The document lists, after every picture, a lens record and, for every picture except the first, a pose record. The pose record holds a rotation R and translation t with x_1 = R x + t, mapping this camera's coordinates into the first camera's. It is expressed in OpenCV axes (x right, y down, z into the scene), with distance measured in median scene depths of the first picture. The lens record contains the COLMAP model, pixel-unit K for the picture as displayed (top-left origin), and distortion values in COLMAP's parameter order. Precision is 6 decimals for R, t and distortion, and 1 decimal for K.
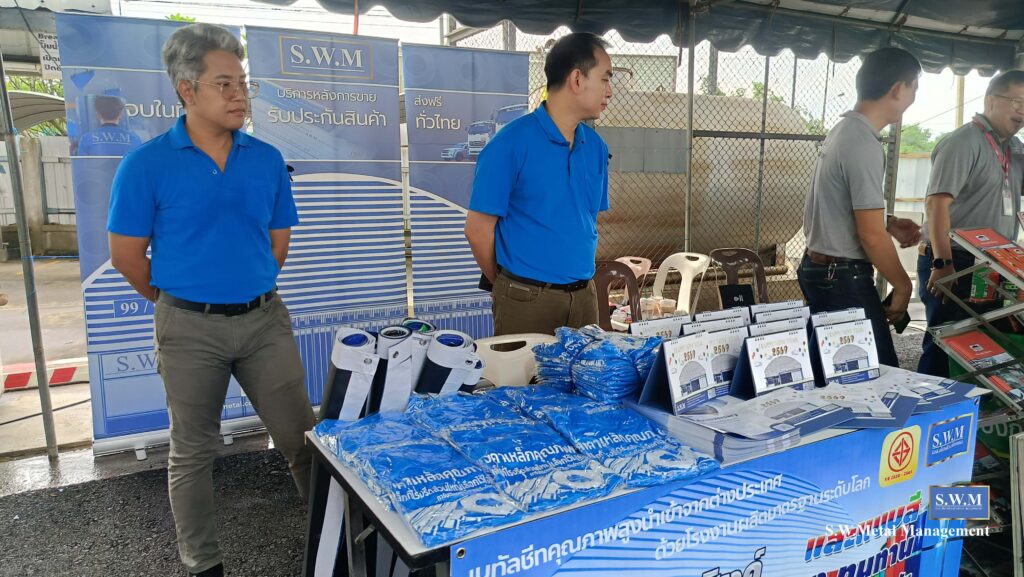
lens RADIAL K [[745.0, 0, 525.2], [0, 745.0, 298.0], [0, 0, 1]] dist [0.077834, -0.108935]
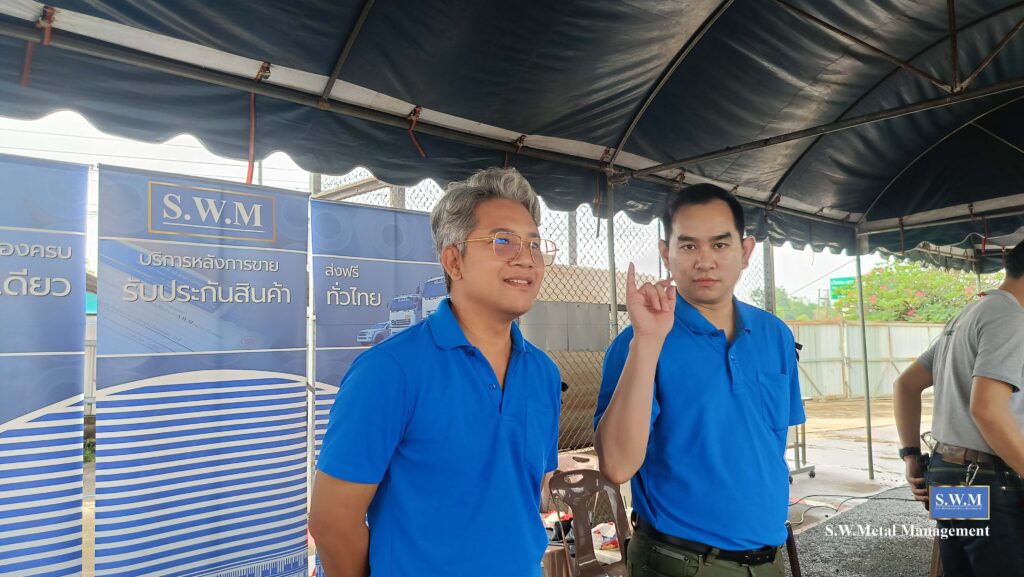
lens RADIAL K [[735.8, 0, 528.3], [0, 735.8, 289.5], [0, 0, 1]] dist [0.088869, -0.102246]
pose [[0.961025, 0.003410, 0.276442, -0.391530], [0.059734, 0.973743, -0.219672, -0.162308], [-0.269932, 0.227624, 0.935588, 0.598644]]
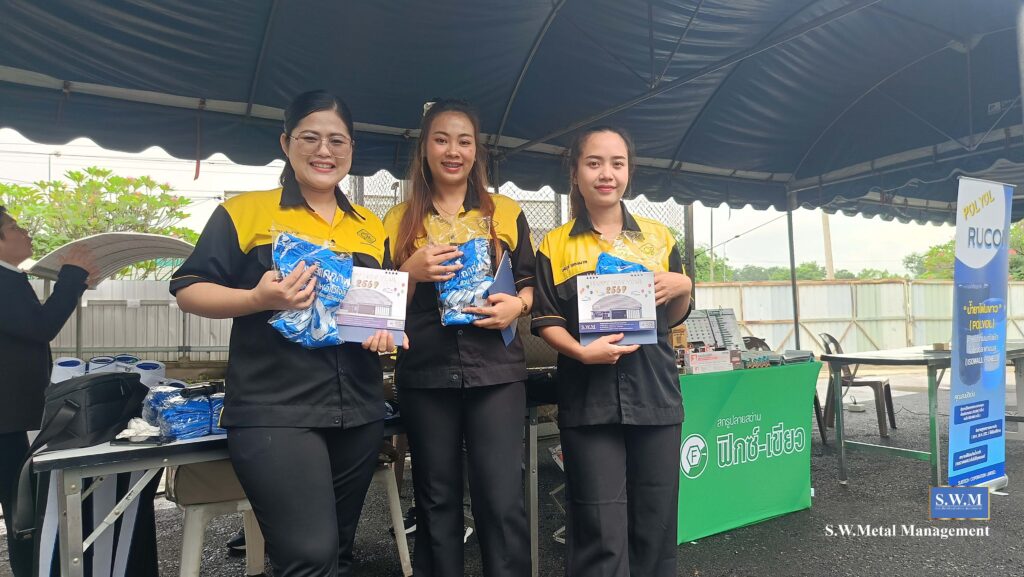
lens RADIAL K [[721.5, 0, 515.2], [0, 721.5, 290.1], [0, 0, 1]] dist [0.044368, -0.043772]
pose [[0.996443, -0.020925, 0.081625, 0.461322], [0.036503, 0.980259, -0.194317, 0.197951], [-0.075947, 0.196605, 0.977537, -0.386405]]
